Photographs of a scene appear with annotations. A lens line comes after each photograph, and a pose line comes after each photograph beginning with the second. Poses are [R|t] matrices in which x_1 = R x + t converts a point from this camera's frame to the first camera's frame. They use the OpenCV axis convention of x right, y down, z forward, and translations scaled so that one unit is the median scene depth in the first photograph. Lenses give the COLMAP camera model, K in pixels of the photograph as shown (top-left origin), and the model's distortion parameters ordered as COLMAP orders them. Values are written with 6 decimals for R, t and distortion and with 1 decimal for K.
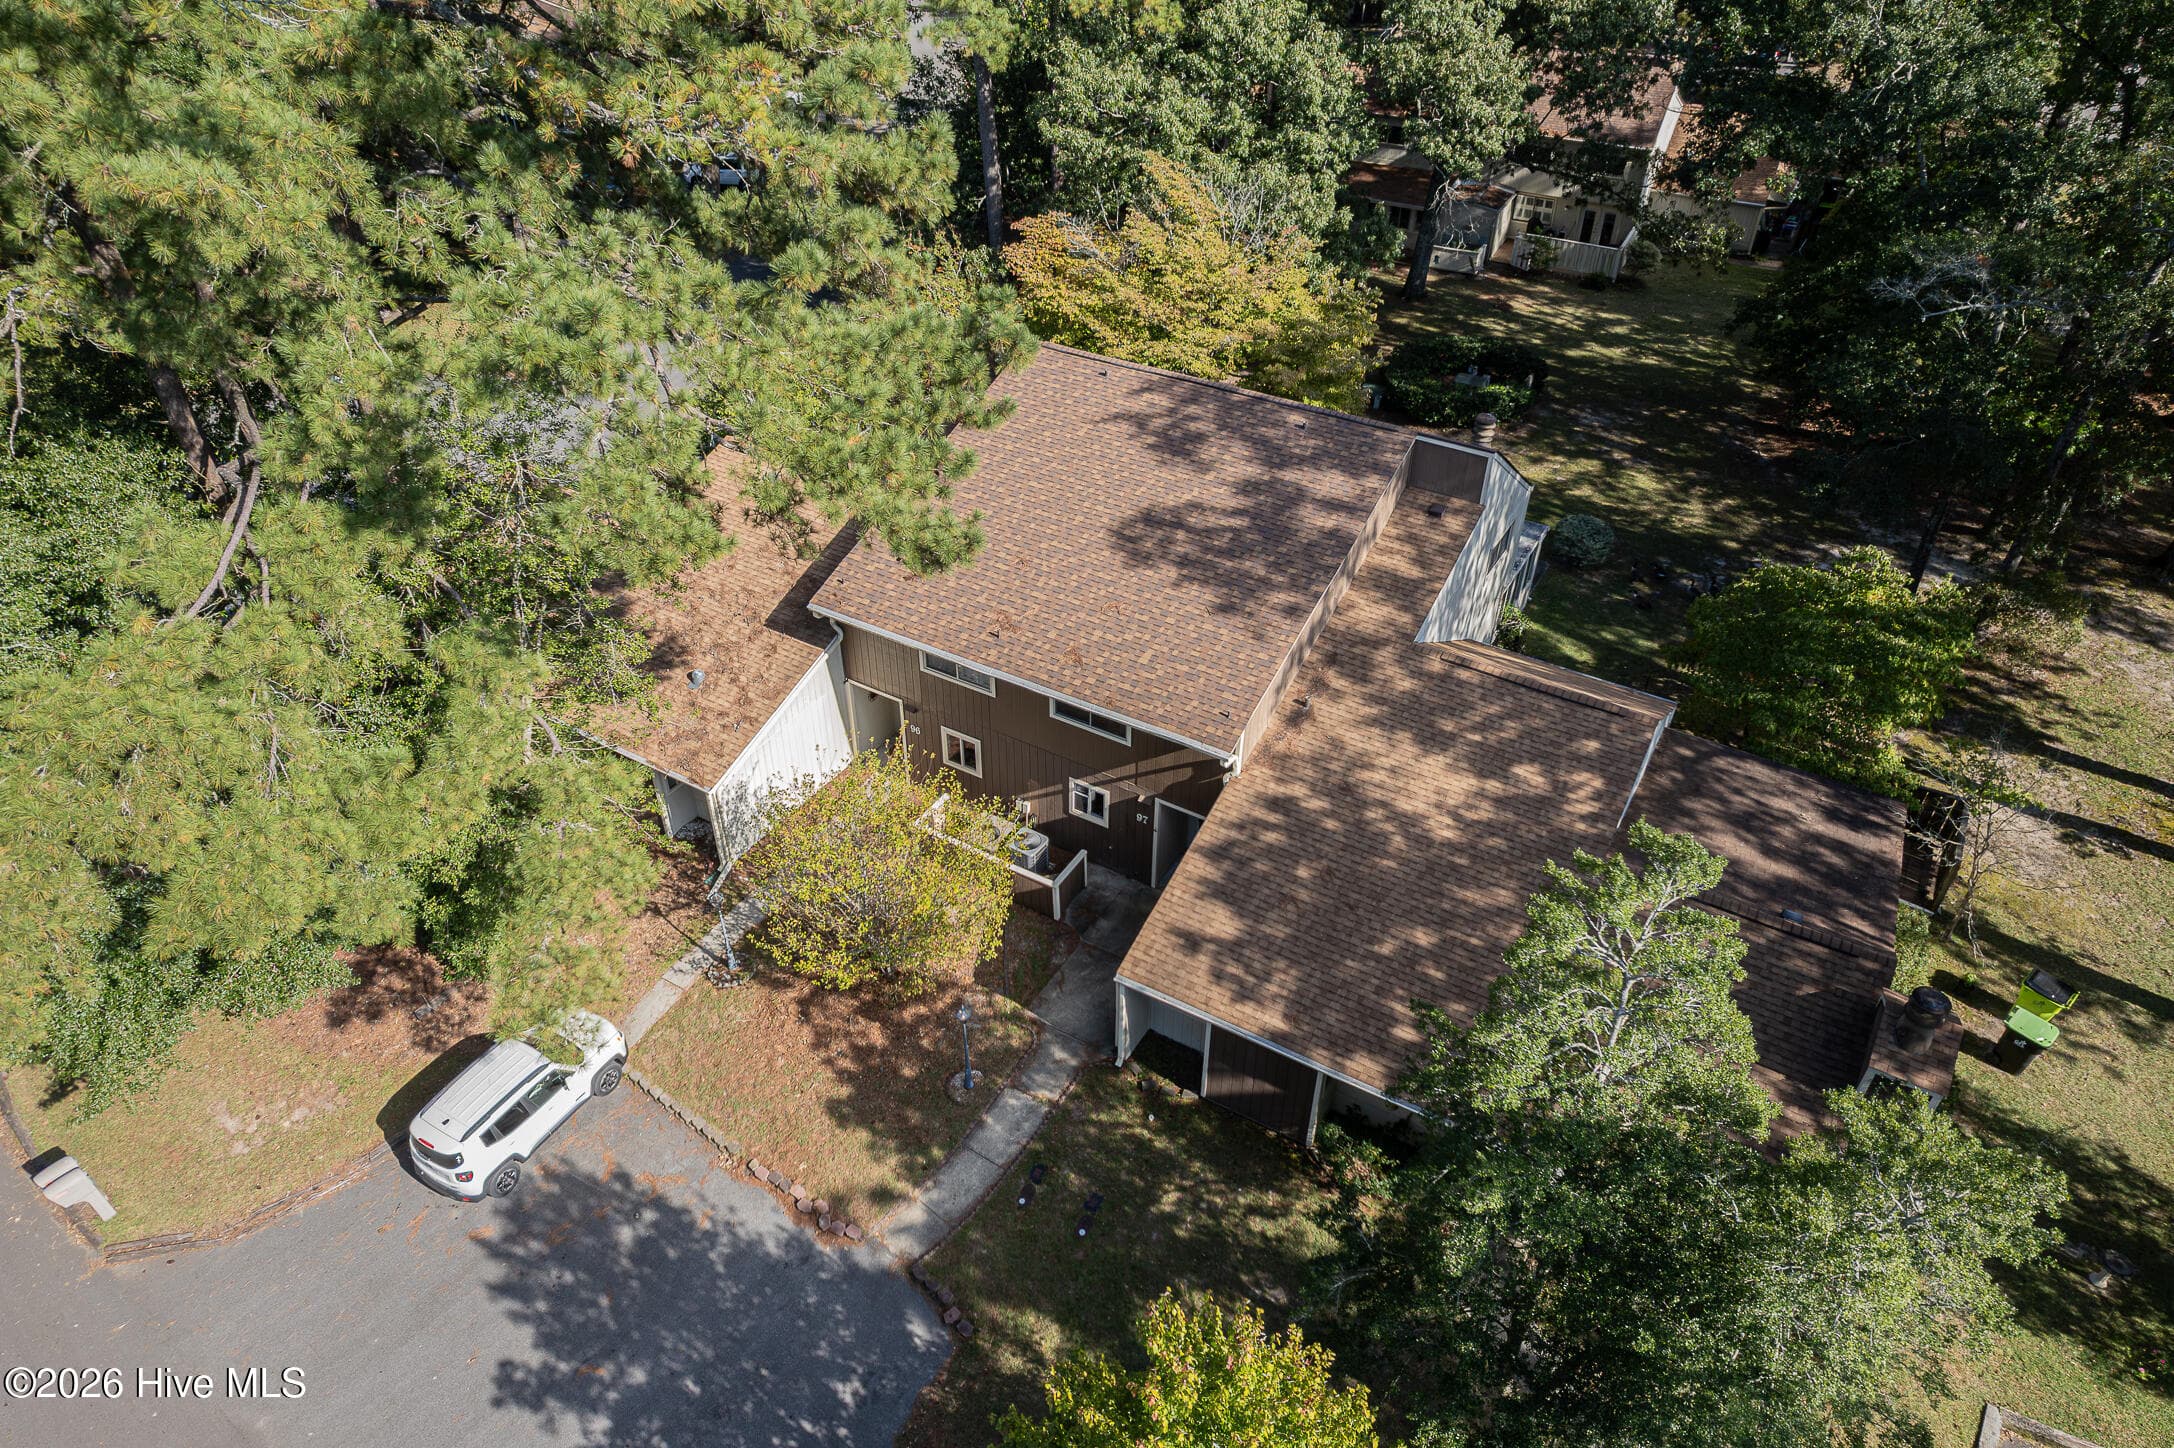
lens RADIAL K [[1395.8, 0, 1080.4], [0, 1395.8, 728.4], [0, 0, 1]] dist [-0.035697, 0.000189]
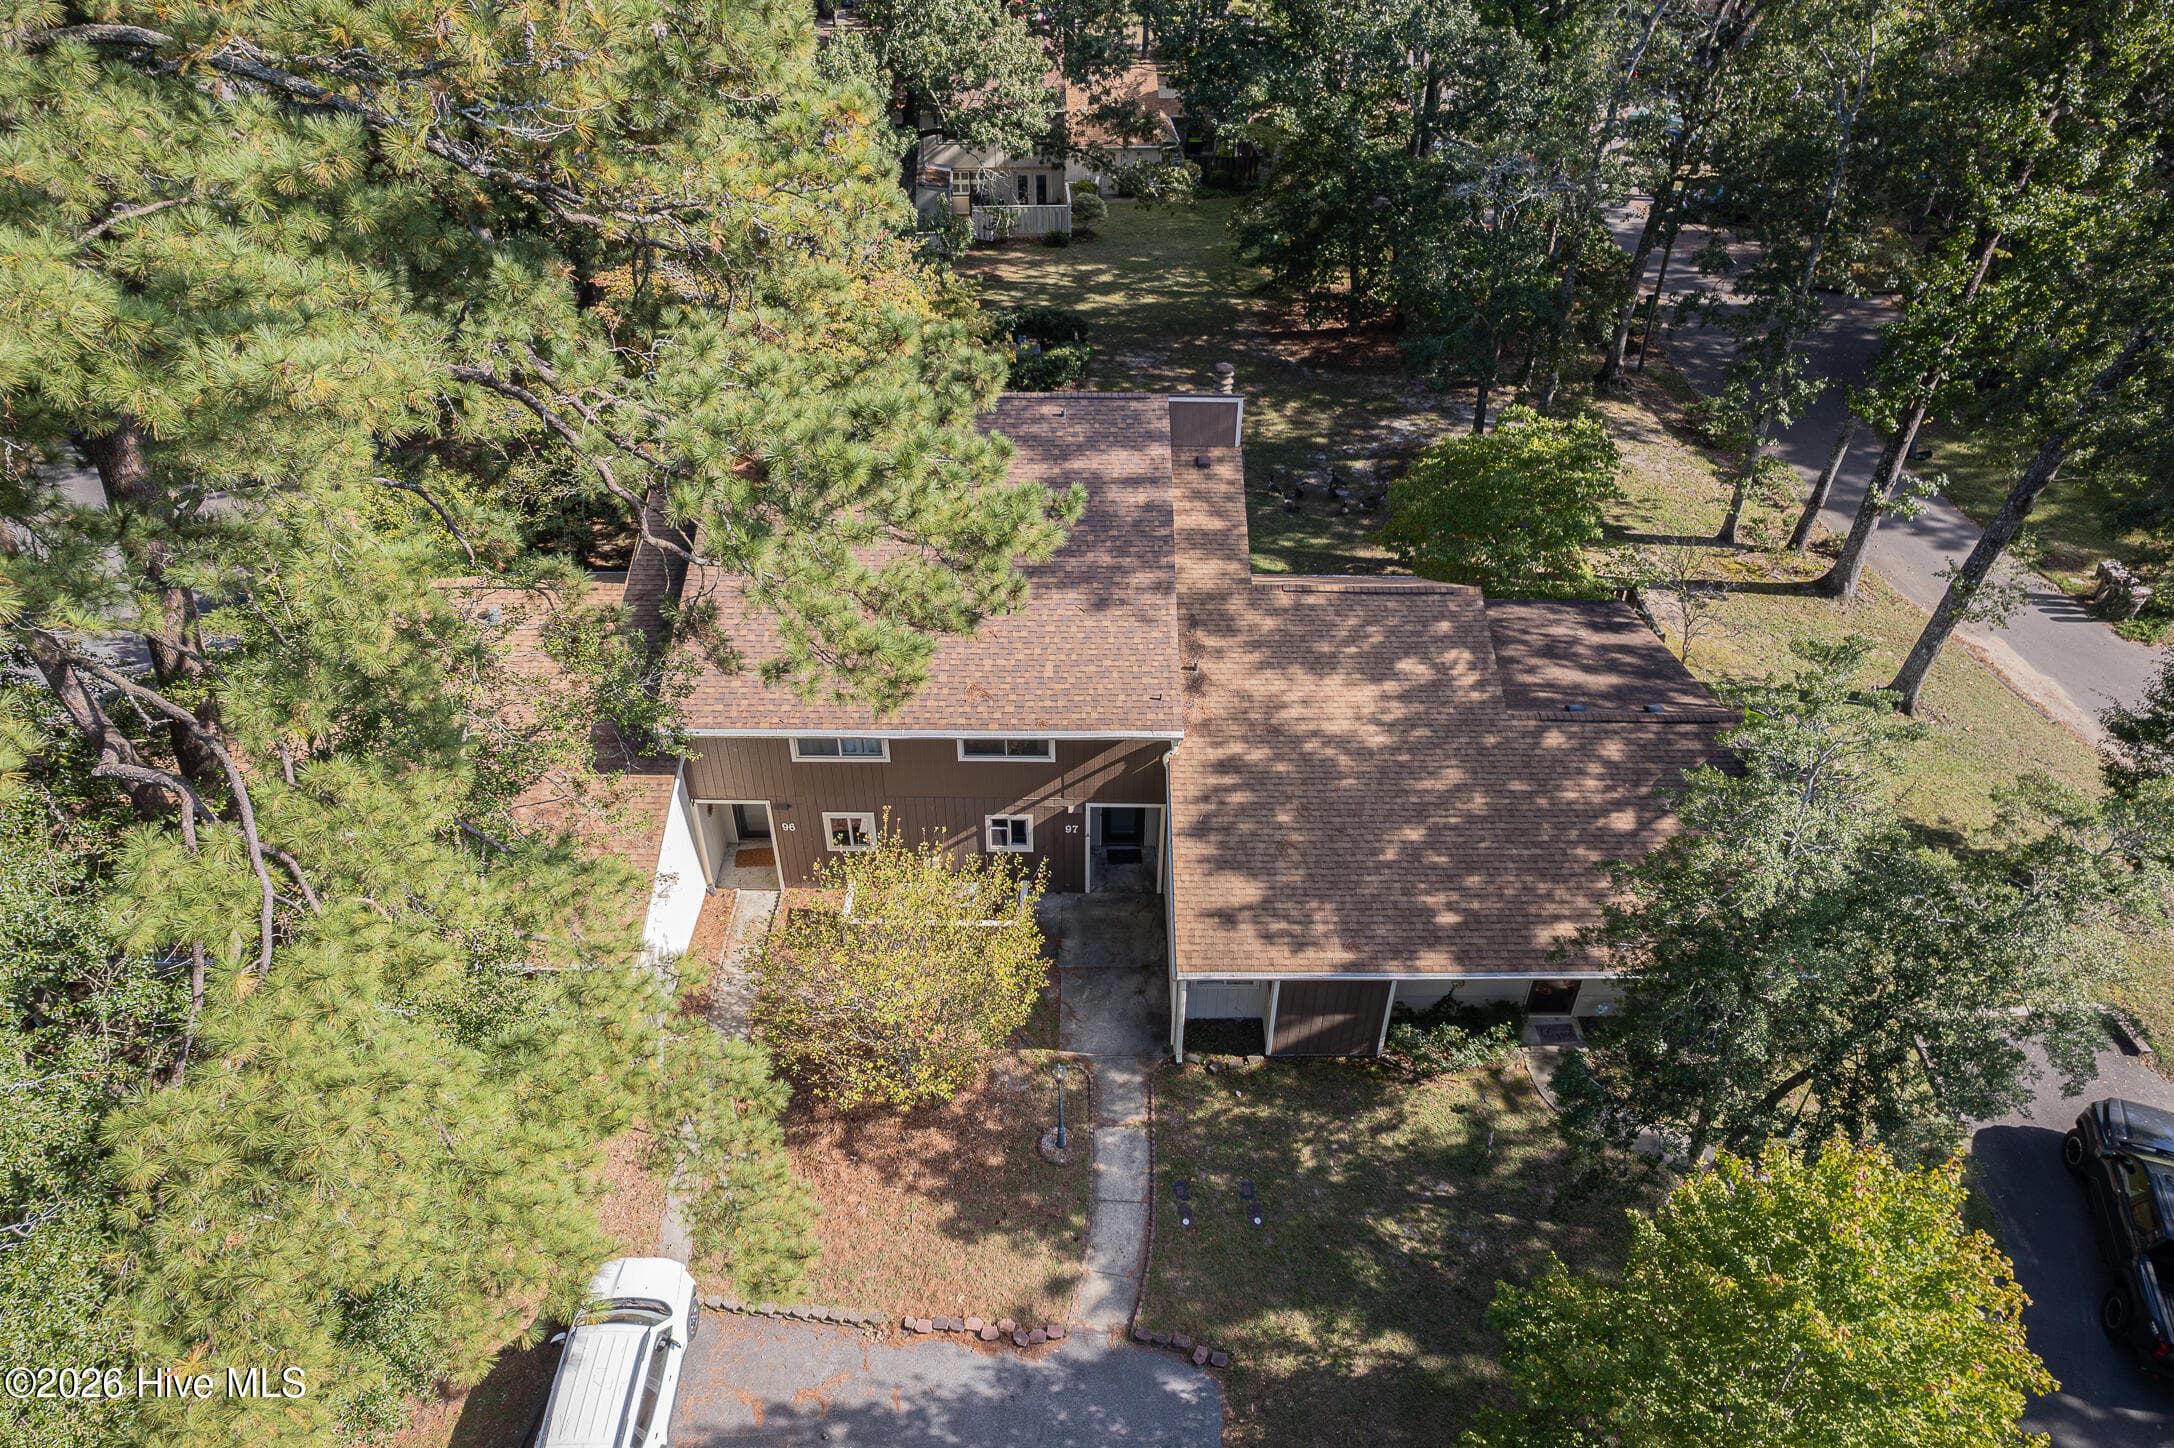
lens RADIAL K [[1395.8, 0, 1080.4], [0, 1395.8, 728.4], [0, 0, 1]] dist [-0.035697, 0.000189]
pose [[0.857497, -0.309690, 0.410841, -0.363438], [0.308653, 0.948537, 0.070791, -0.077917], [-0.411621, 0.066104, 0.908955, 0.099049]]
